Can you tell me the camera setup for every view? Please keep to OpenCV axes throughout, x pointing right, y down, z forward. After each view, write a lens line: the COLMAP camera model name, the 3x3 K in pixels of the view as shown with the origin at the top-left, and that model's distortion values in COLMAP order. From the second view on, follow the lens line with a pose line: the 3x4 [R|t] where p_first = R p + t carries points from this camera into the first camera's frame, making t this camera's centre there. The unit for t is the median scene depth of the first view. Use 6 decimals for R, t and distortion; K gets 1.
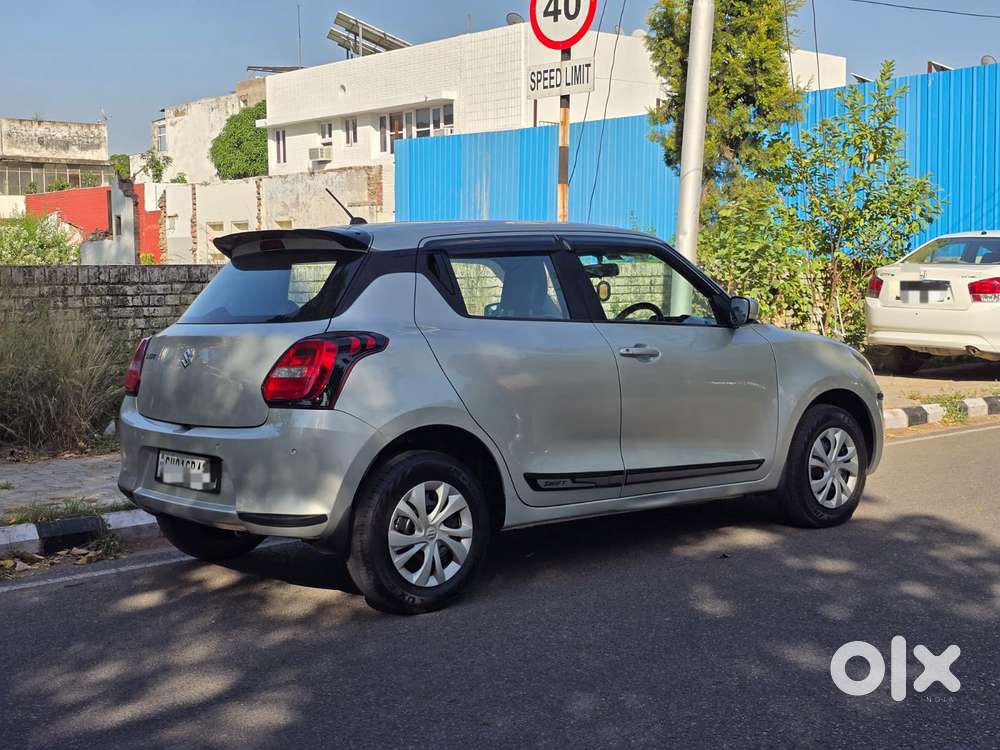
lens RADIAL K [[1351.8, 0, 500.0], [0, 1351.8, 375.0], [0, 0, 1]] dist [0.189539, -0.535725]
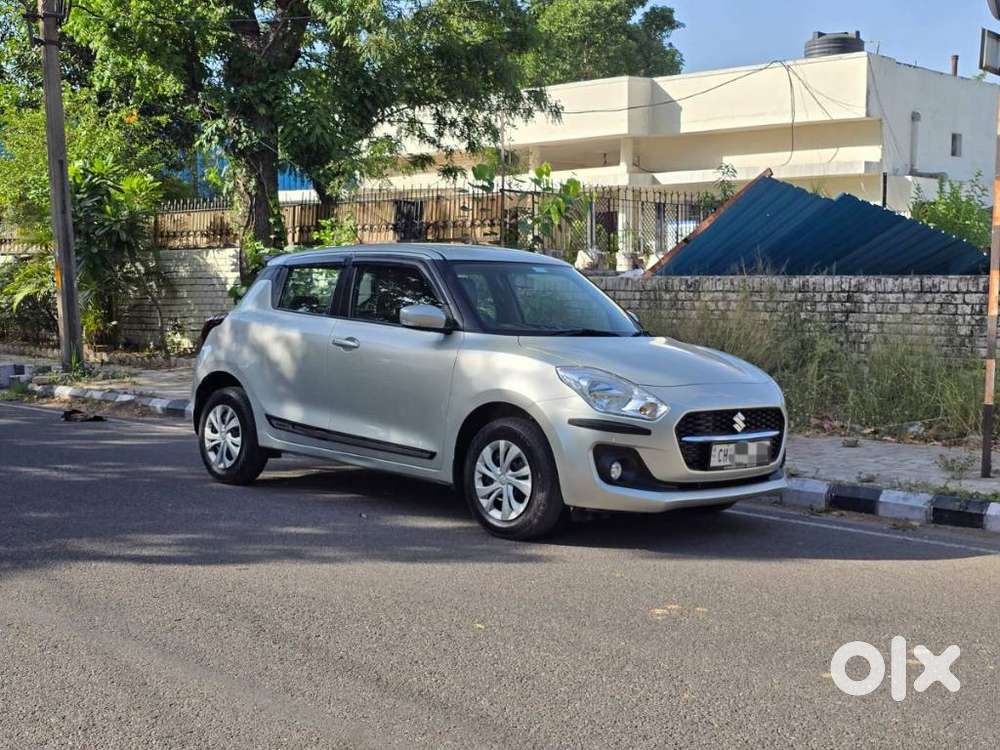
lens RADIAL K [[1351.8, 0, 500.0], [0, 1351.8, 375.0], [0, 0, 1]] dist [0.189539, -0.535725]
pose [[0.078833, 0.079387, -0.993722, 1.404725], [-0.086312, 0.993624, 0.072532, -0.093041], [0.993144, 0.080052, 0.085183, 1.034996]]
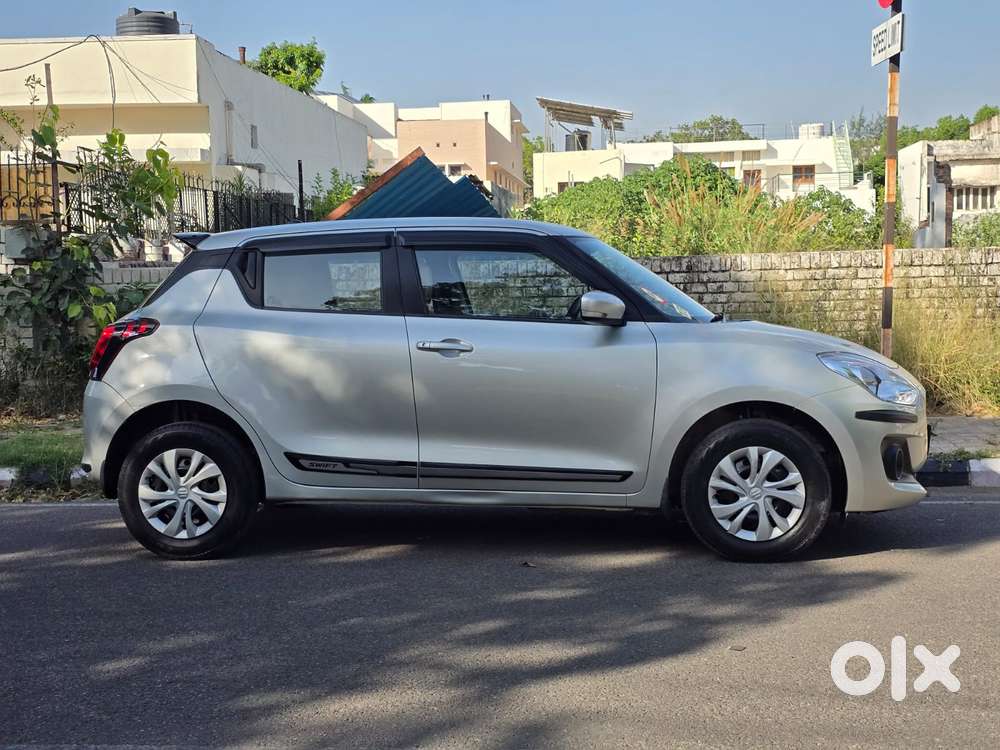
lens RADIAL K [[1351.8, 0, 500.0], [0, 1351.8, 375.0], [0, 0, 1]] dist [0.189539, -0.535725]
pose [[0.682993, 0.052013, -0.728570, 0.855948], [-0.044924, 0.998564, 0.029175, -0.026840], [0.729042, 0.012804, 0.684349, 0.345656]]
